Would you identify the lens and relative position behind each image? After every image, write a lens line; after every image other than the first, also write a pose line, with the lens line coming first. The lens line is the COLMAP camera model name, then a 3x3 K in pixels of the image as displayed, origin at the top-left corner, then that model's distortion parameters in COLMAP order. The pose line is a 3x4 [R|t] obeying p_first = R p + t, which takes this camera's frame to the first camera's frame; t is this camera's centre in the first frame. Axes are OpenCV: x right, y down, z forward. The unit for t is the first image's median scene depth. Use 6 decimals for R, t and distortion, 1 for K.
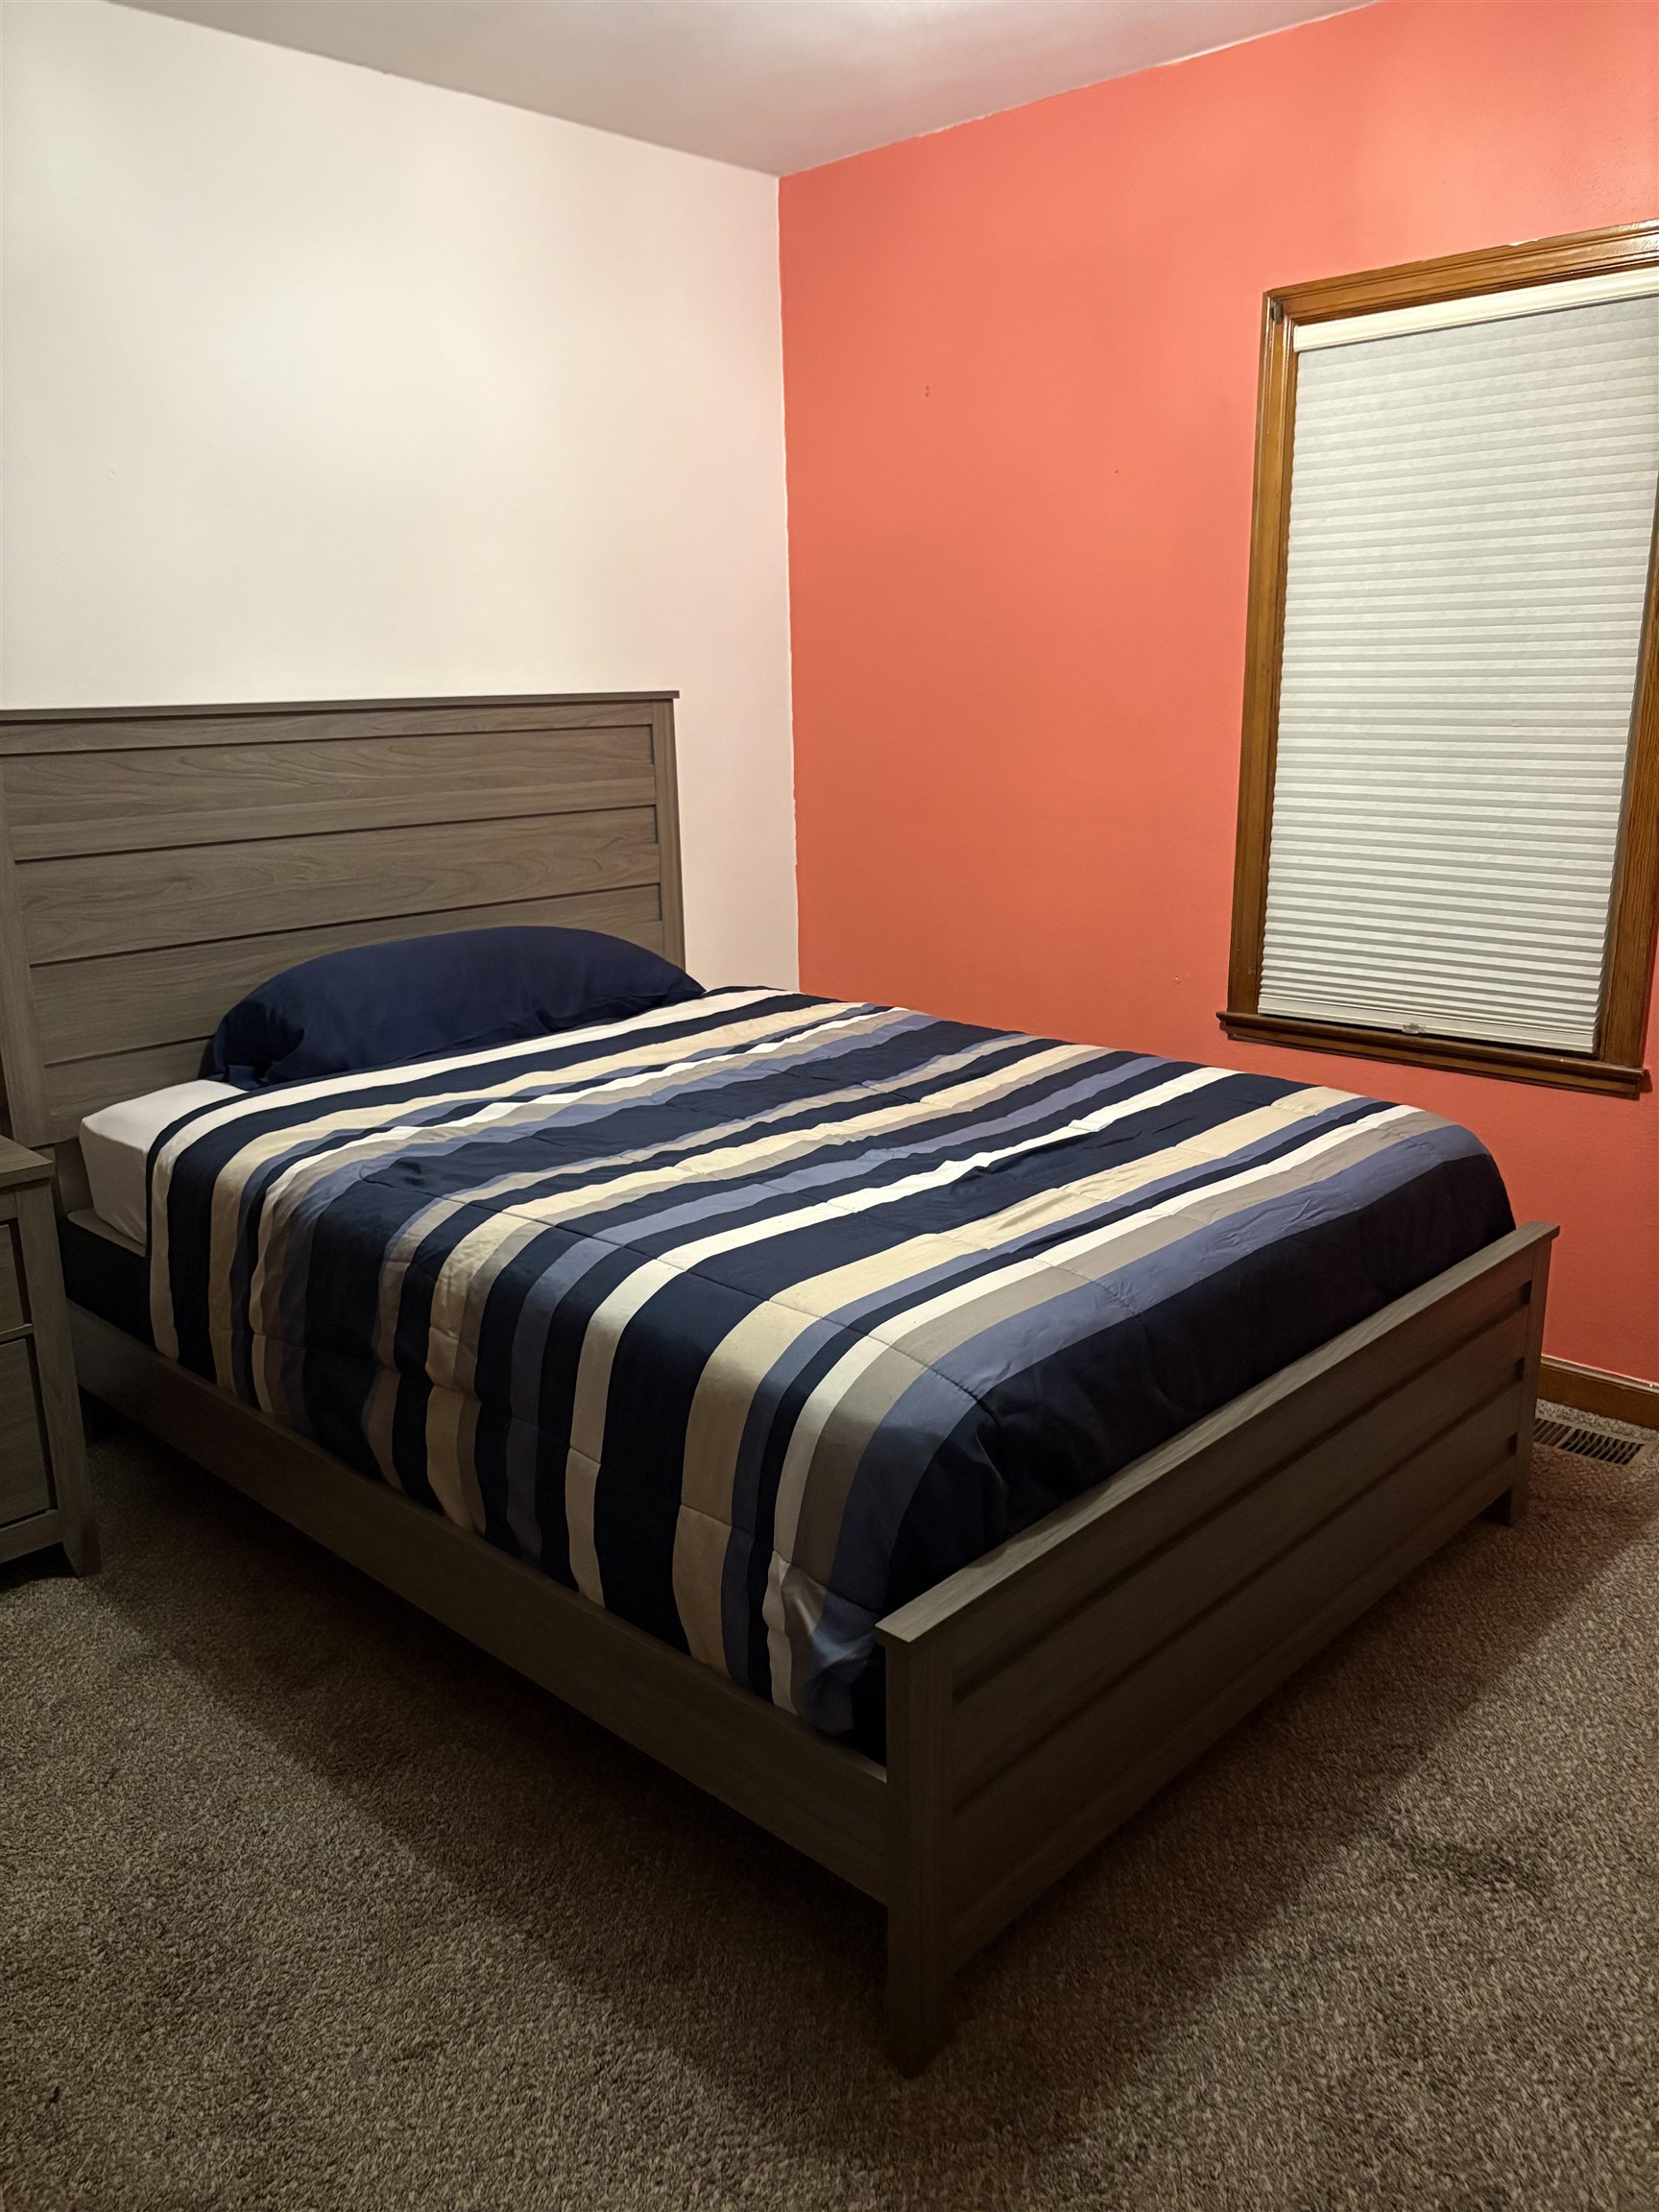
lens RADIAL K [[1693.5, 0, 823.7], [0, 1693.5, 1113.1], [0, 0, 1]] dist [0.055961, -0.068229]
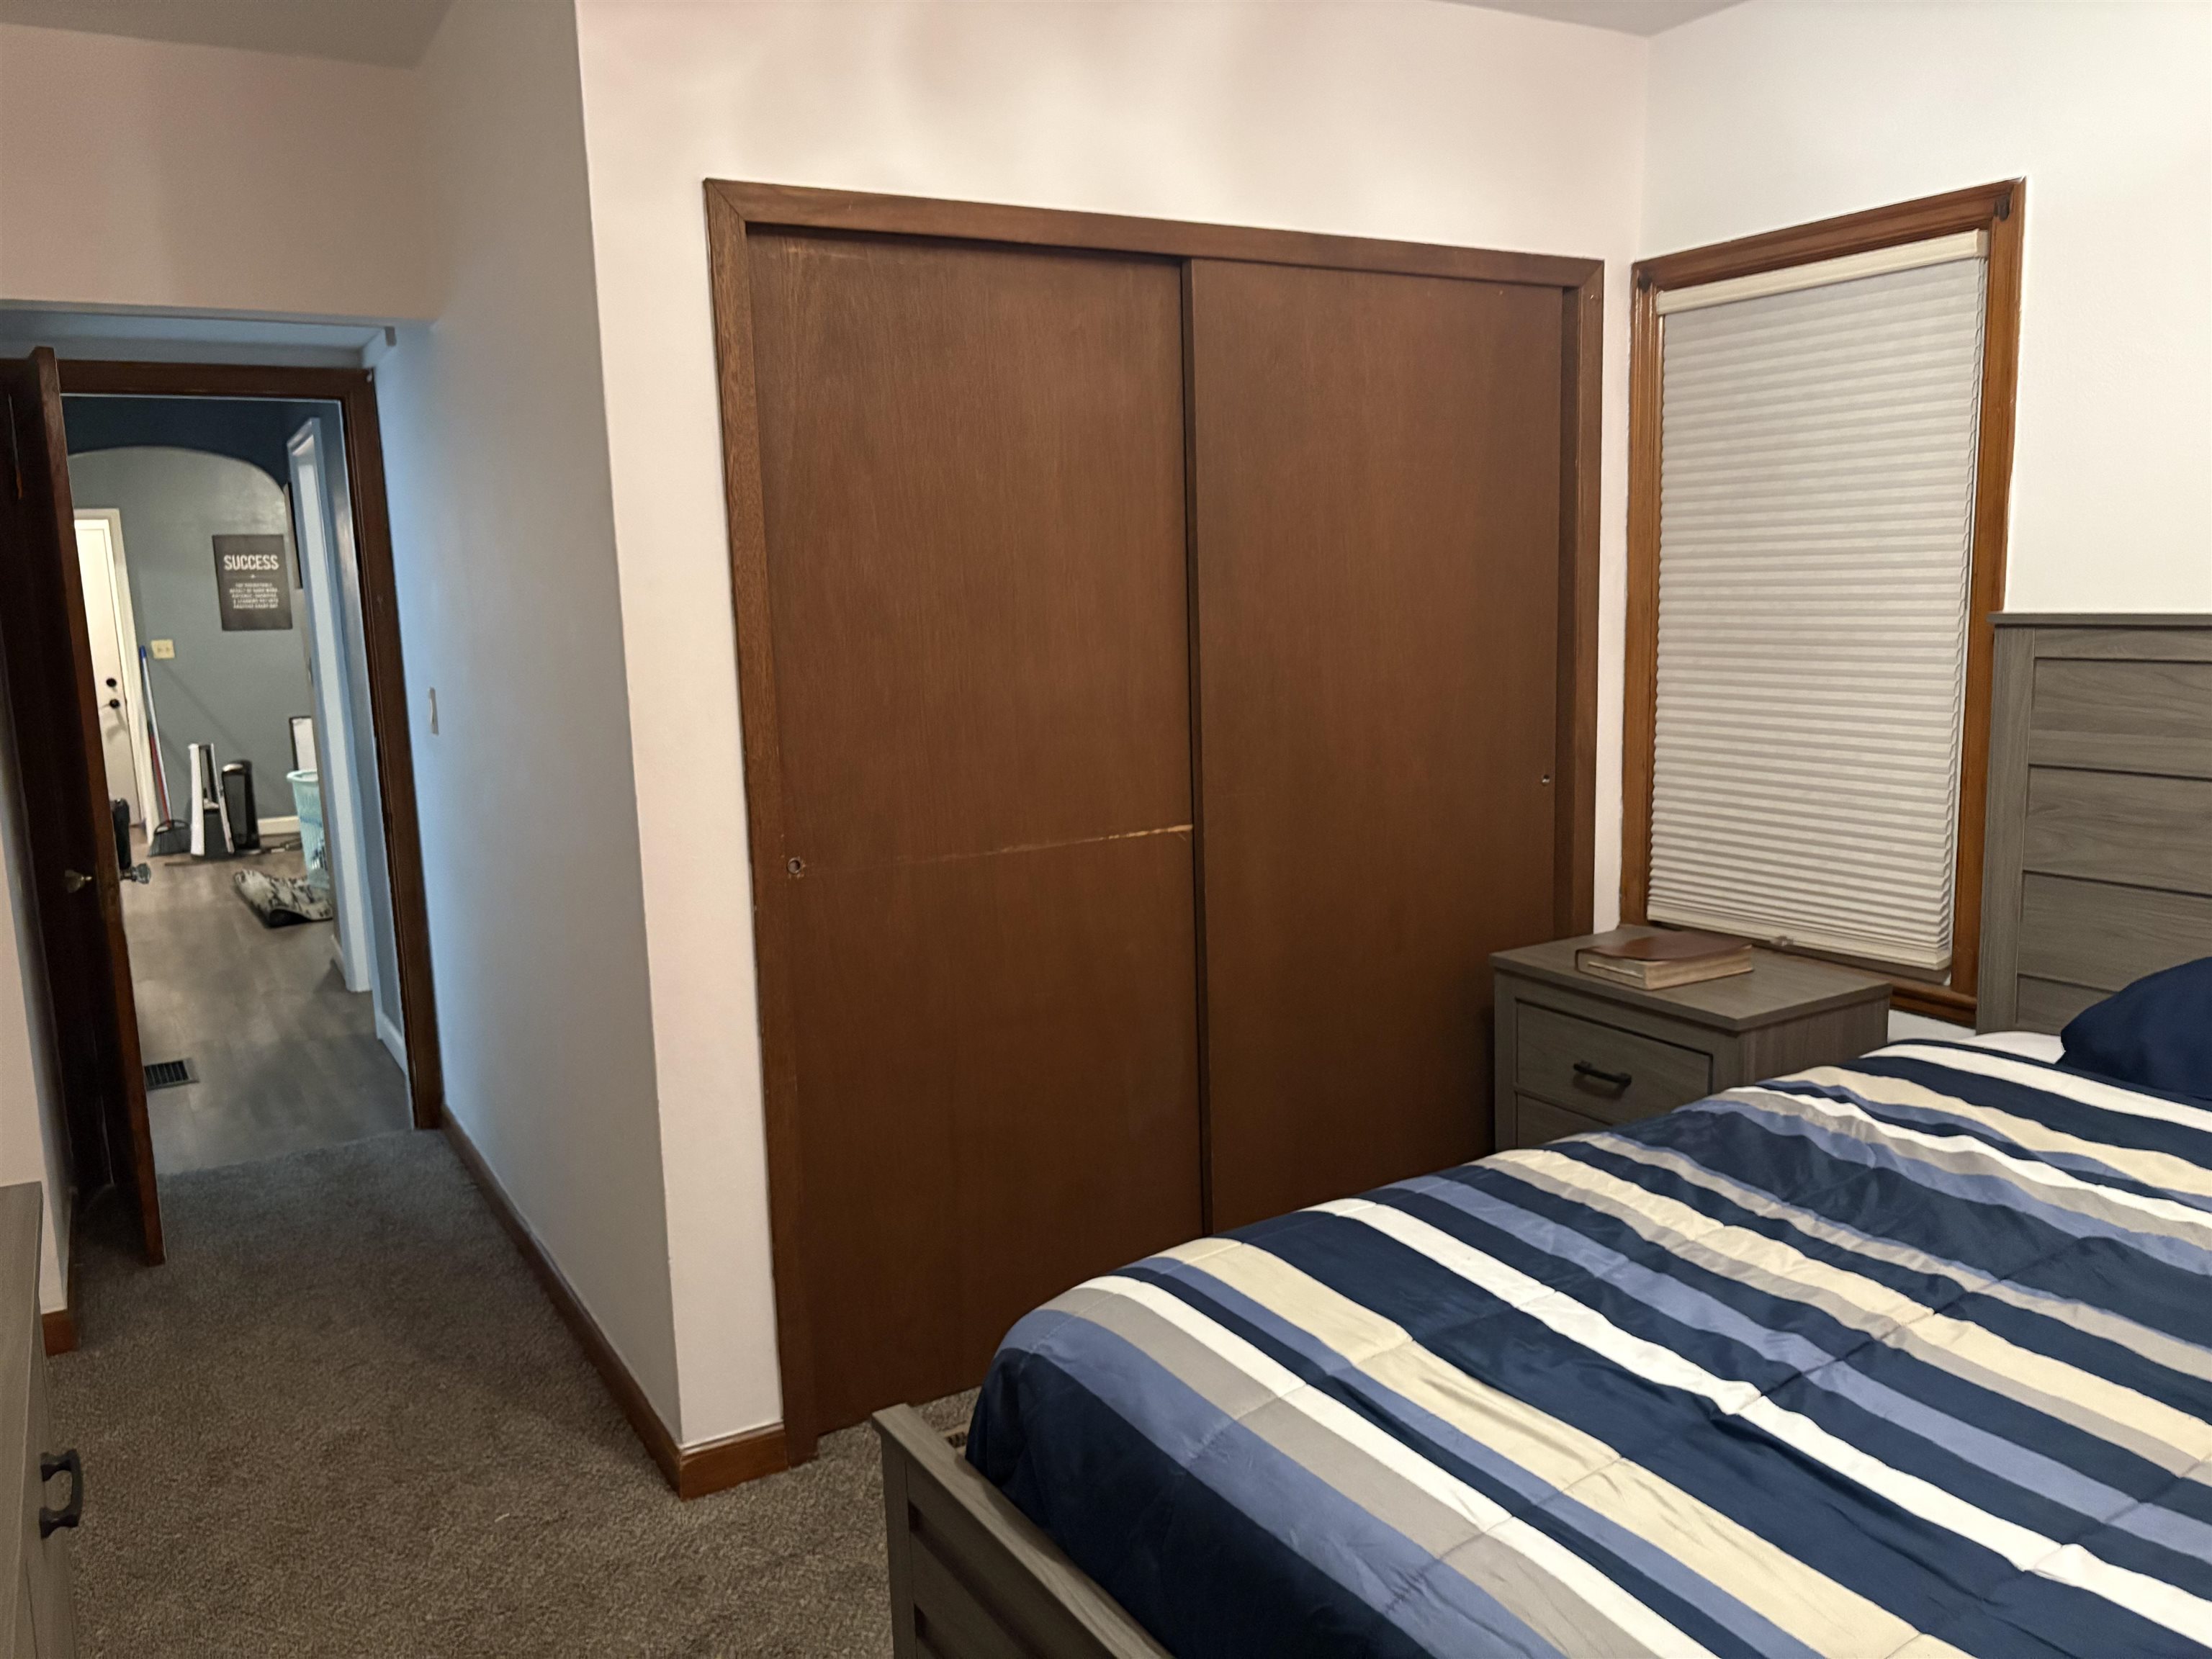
lens RADIAL K [[1693.5, 0, 1092.9], [0, 1693.5, 844.7], [0, 0, 1]] dist [0.055961, -0.068229]
pose [[-0.280882, 0.179559, -0.942796, 0.689983], [-0.209211, 0.947264, 0.242739, -0.260192], [0.936662, 0.265424, -0.228504, 0.833451]]
